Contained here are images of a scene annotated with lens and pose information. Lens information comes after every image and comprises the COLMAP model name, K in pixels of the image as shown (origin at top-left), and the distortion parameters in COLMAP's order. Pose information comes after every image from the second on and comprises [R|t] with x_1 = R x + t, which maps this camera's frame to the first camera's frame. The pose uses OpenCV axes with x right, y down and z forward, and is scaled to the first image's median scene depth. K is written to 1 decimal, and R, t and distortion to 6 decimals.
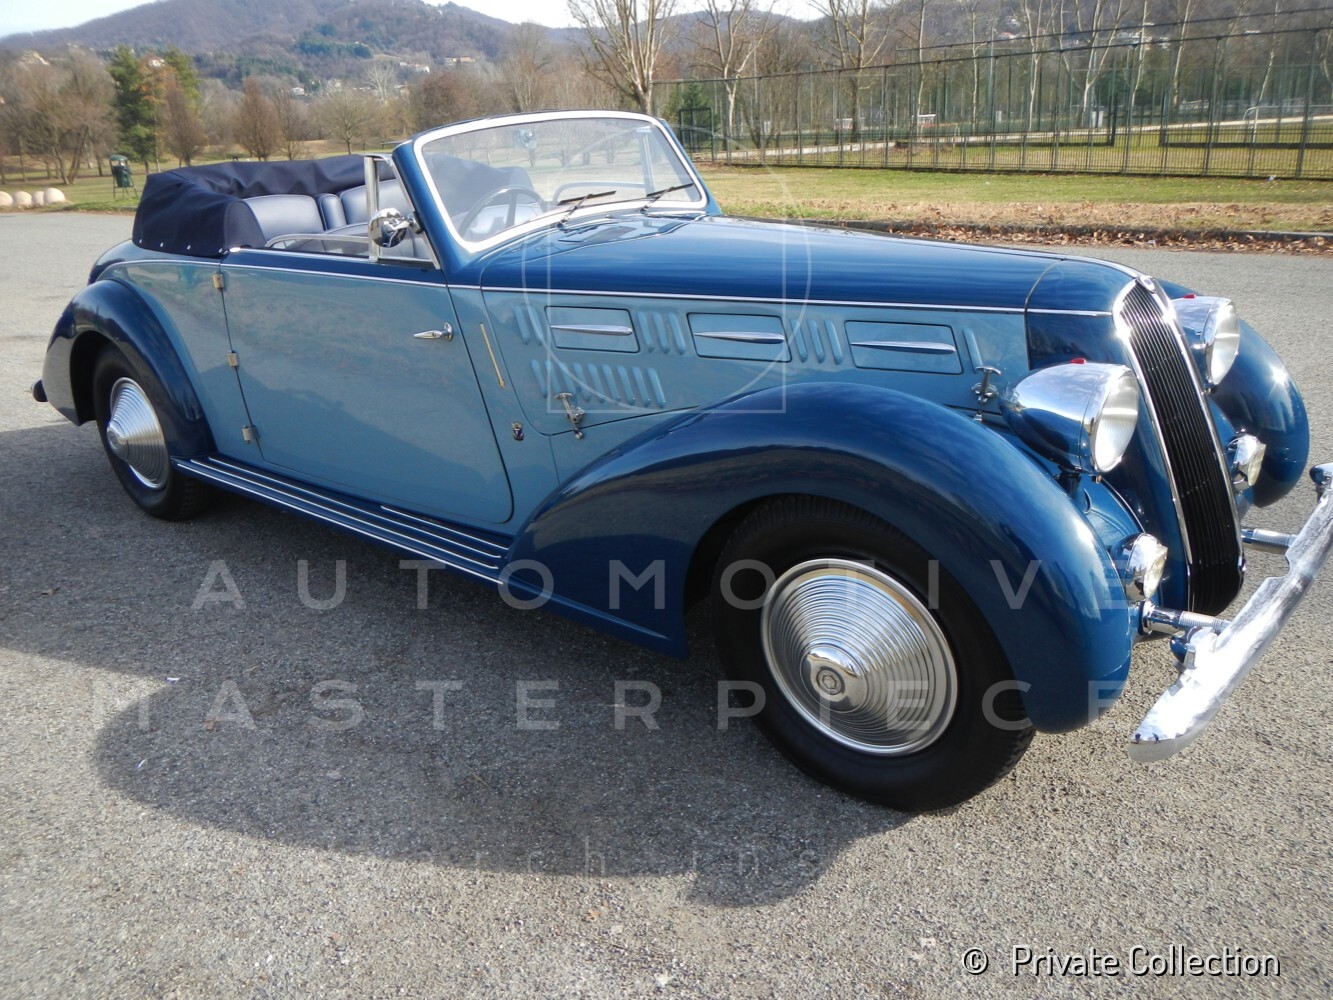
lens RADIAL K [[1066.9, 0, 657.2], [0, 1066.9, 492.5], [0, 0, 1]] dist [-0.005380, -0.007082]
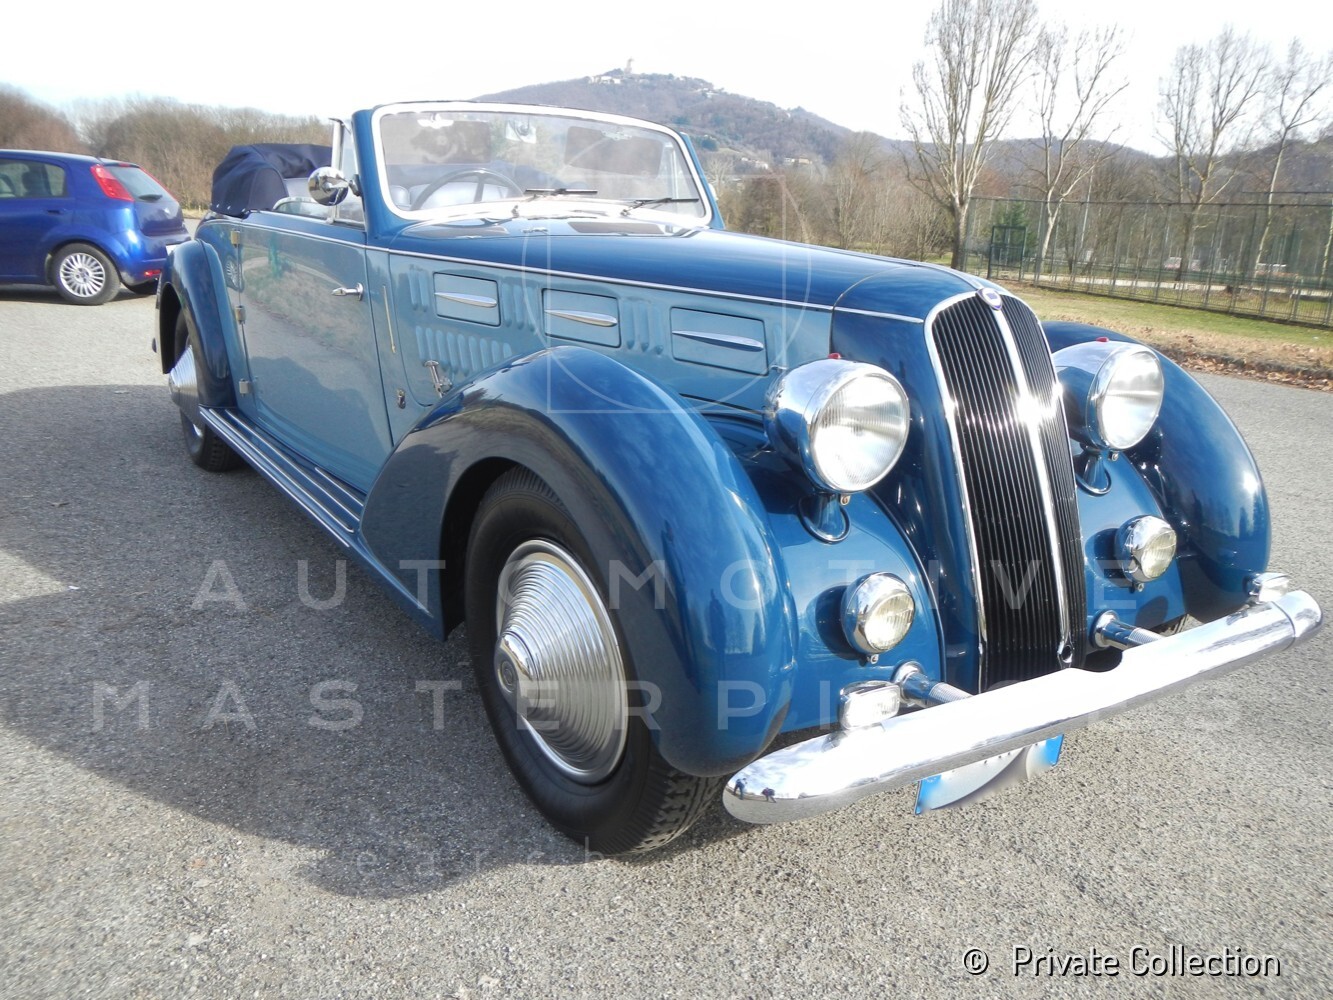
lens RADIAL K [[1066.9, 0, 657.2], [0, 1066.9, 492.5], [0, 0, 1]] dist [-0.005380, -0.007082]
pose [[0.959111, 0.166675, -0.228747, 0.375424], [-0.184570, 0.981044, -0.059047, 0.047281], [0.214569, 0.098853, 0.971693, 0.120728]]
